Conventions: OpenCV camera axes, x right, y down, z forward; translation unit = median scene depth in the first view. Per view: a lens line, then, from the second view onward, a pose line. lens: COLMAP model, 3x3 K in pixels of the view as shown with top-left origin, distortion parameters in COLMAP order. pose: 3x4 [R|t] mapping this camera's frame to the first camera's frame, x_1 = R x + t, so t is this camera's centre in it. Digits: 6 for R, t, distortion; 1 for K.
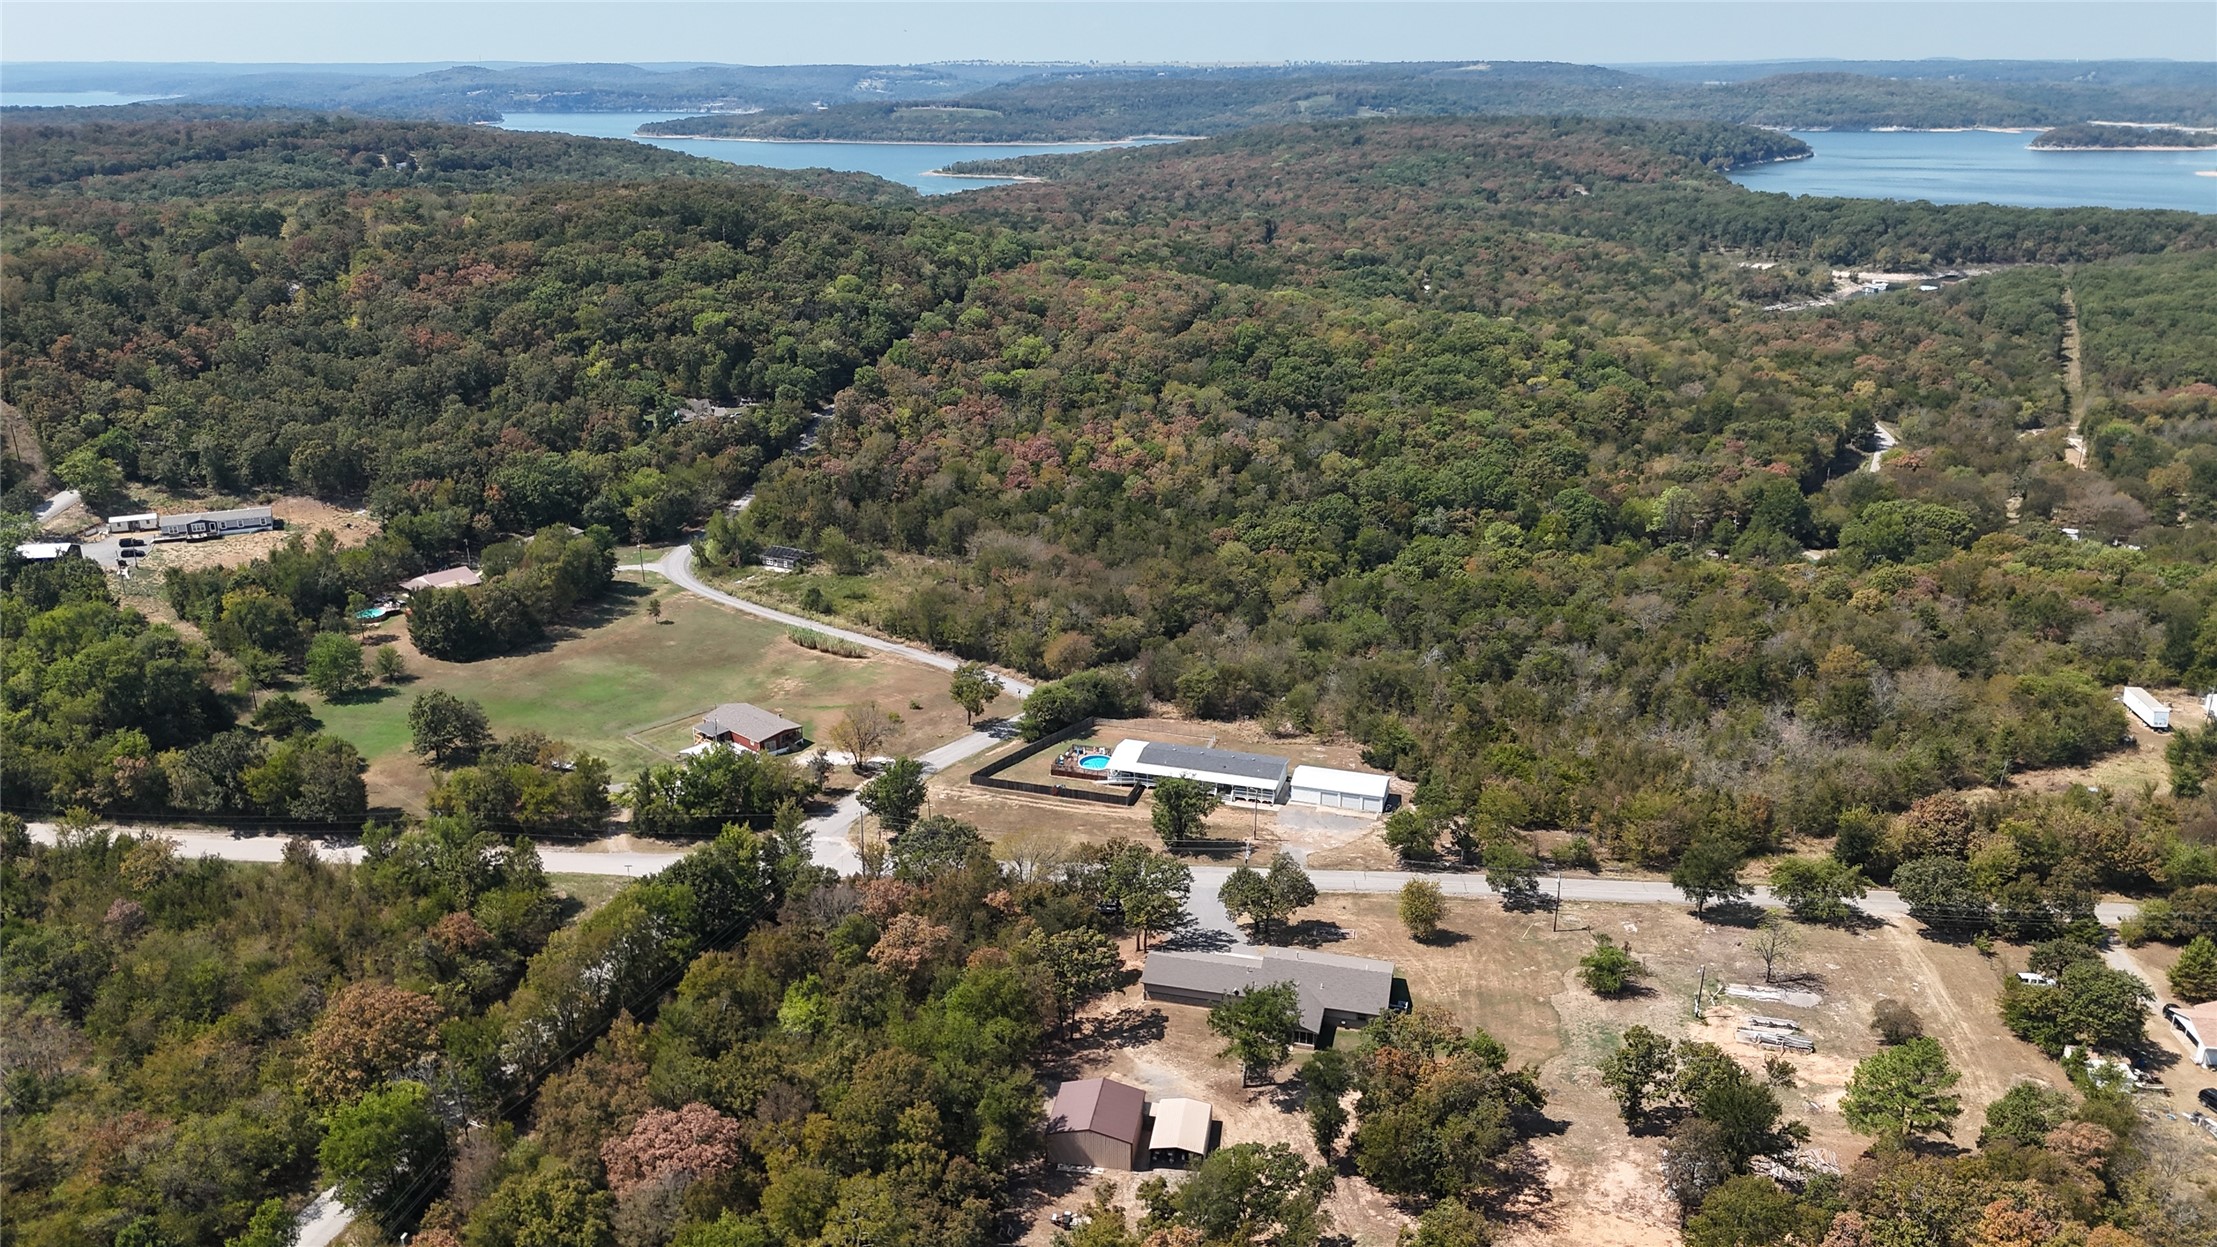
lens RADIAL K [[1631.9, 0, 1104.9], [0, 1631.9, 629.9], [0, 0, 1]] dist [0.069629, -0.065987]
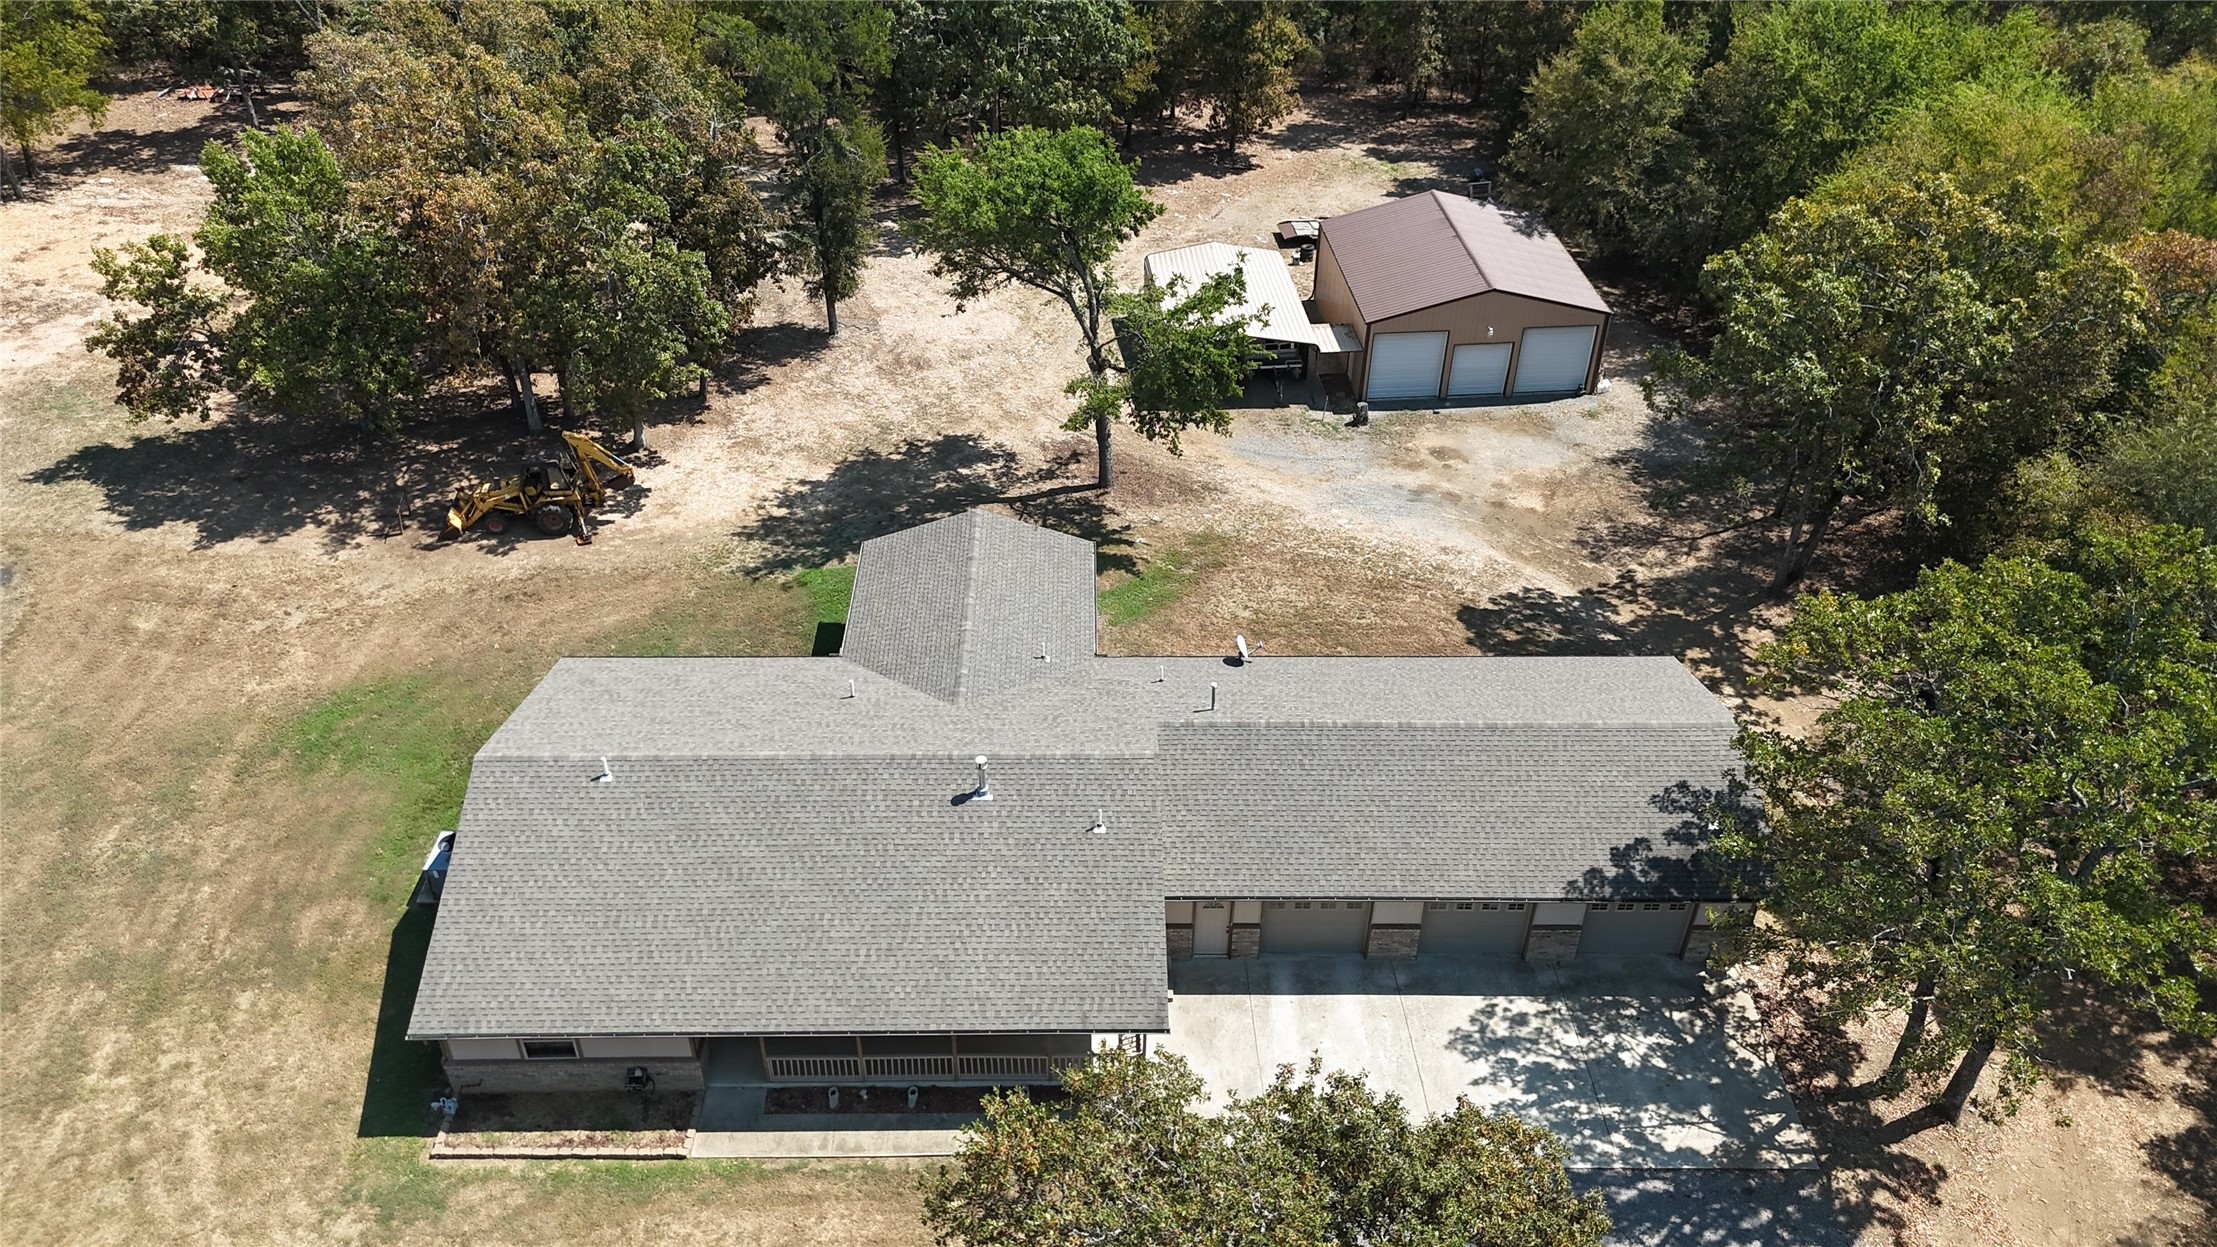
lens RADIAL K [[1631.9, 0, 1107.4], [0, 1631.9, 624.1], [0, 0, 1]] dist [0.069629, -0.065987]
pose [[-0.966517, 0.145358, -0.211462, 0.106483], [-0.095147, 0.562326, 0.821423, 0.029088], [0.238311, 0.814040, -0.529668, 0.823773]]
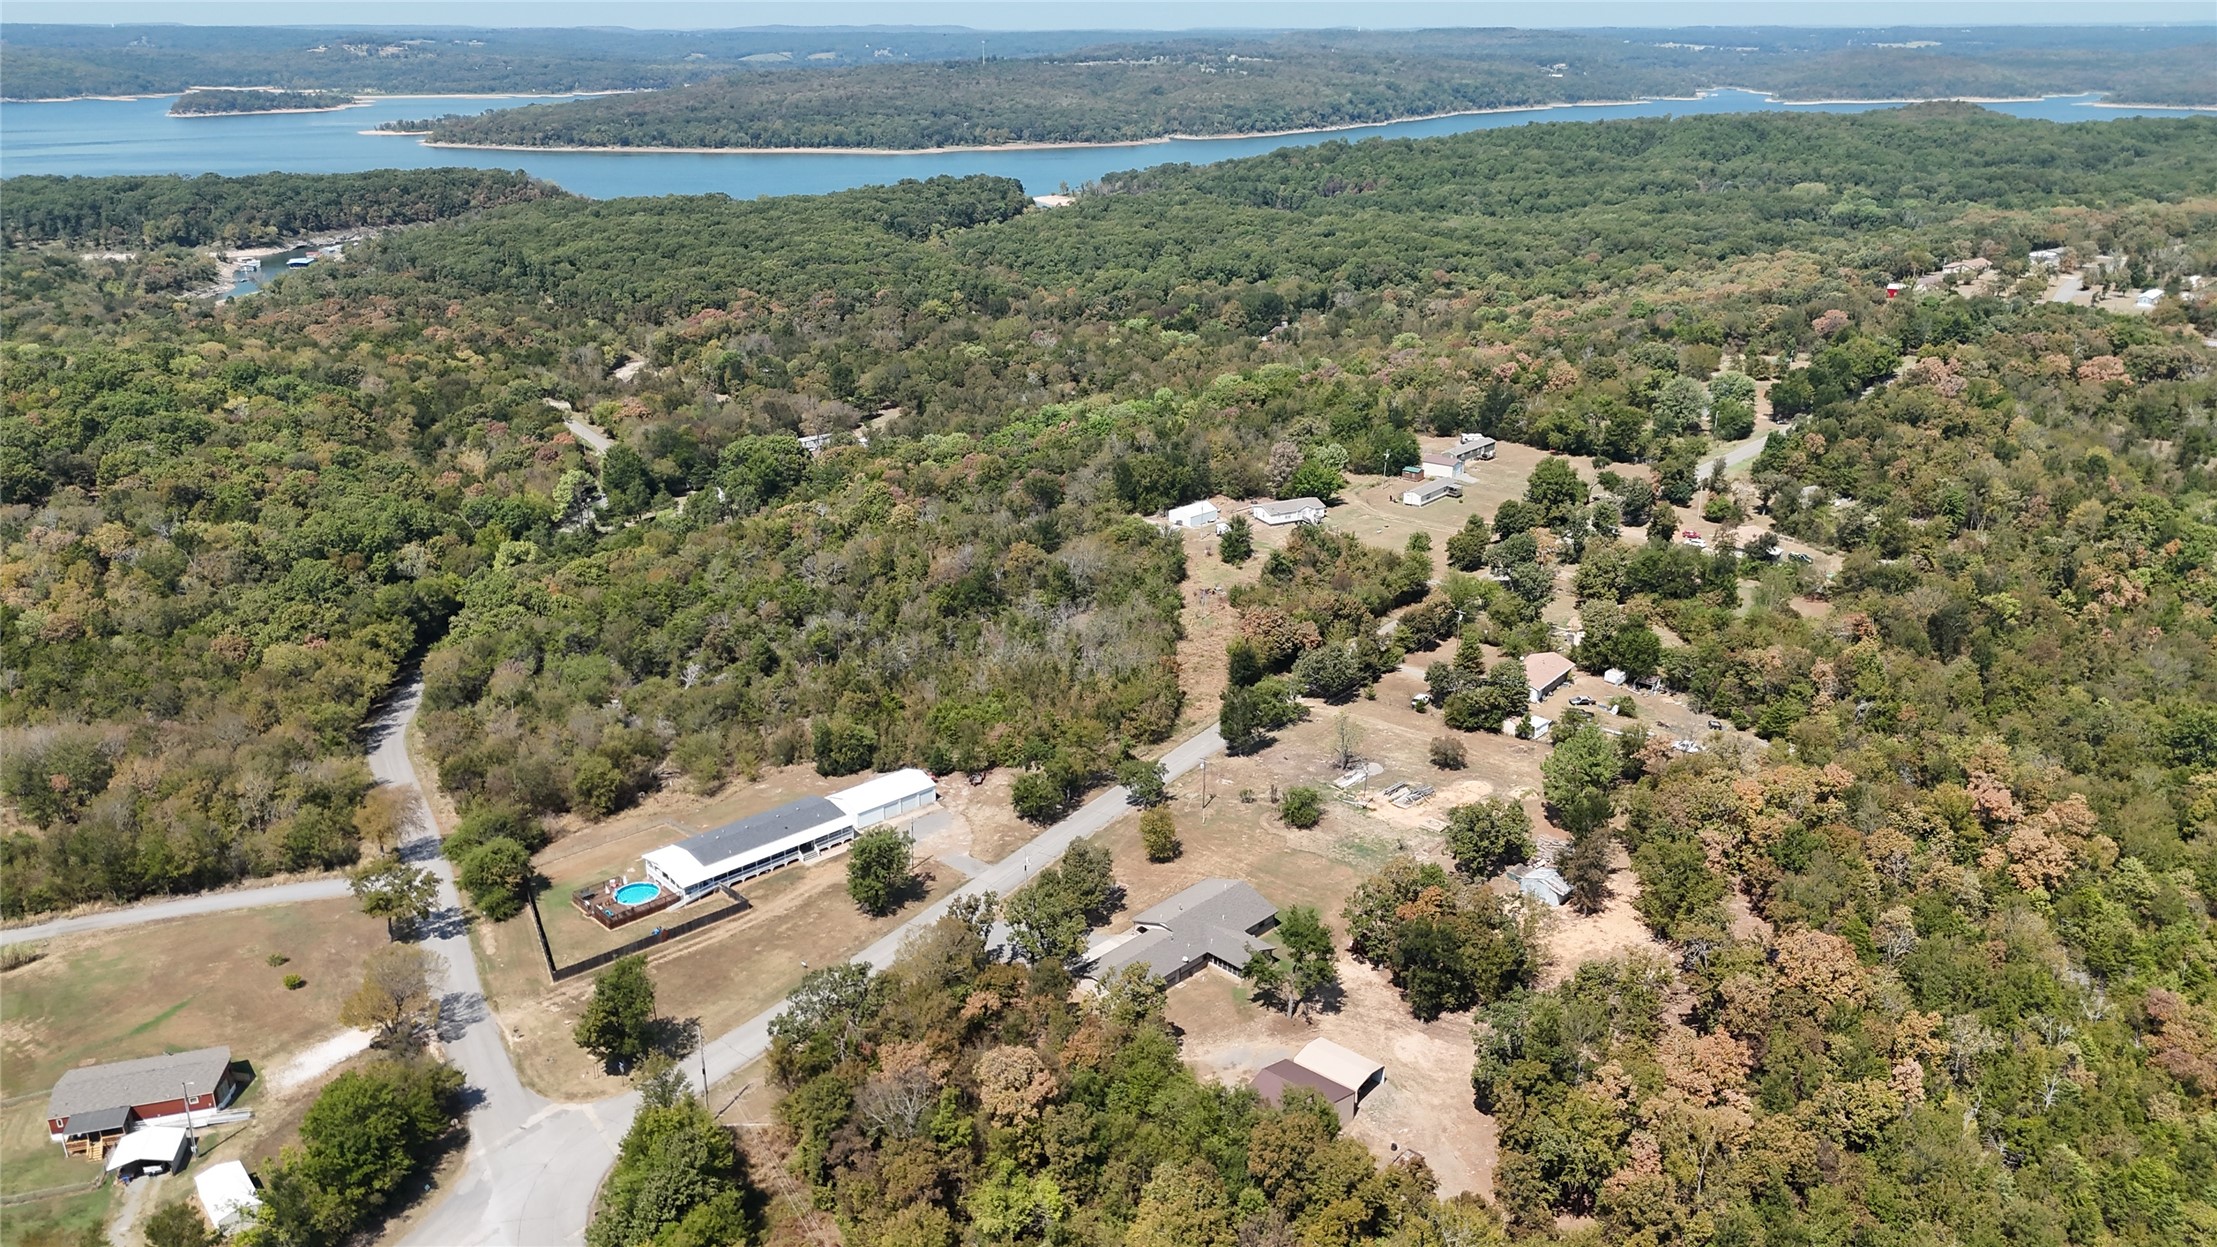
lens RADIAL K [[1631.9, 0, 1109.1], [0, 1631.9, 640.2], [0, 0, 1]] dist [0.069629, -0.065987]
pose [[0.506633, -0.303588, 0.806943, -0.530448], [0.283538, 0.942561, 0.176593, -0.122335], [-0.814205, 0.139331, 0.563611, 0.320158]]
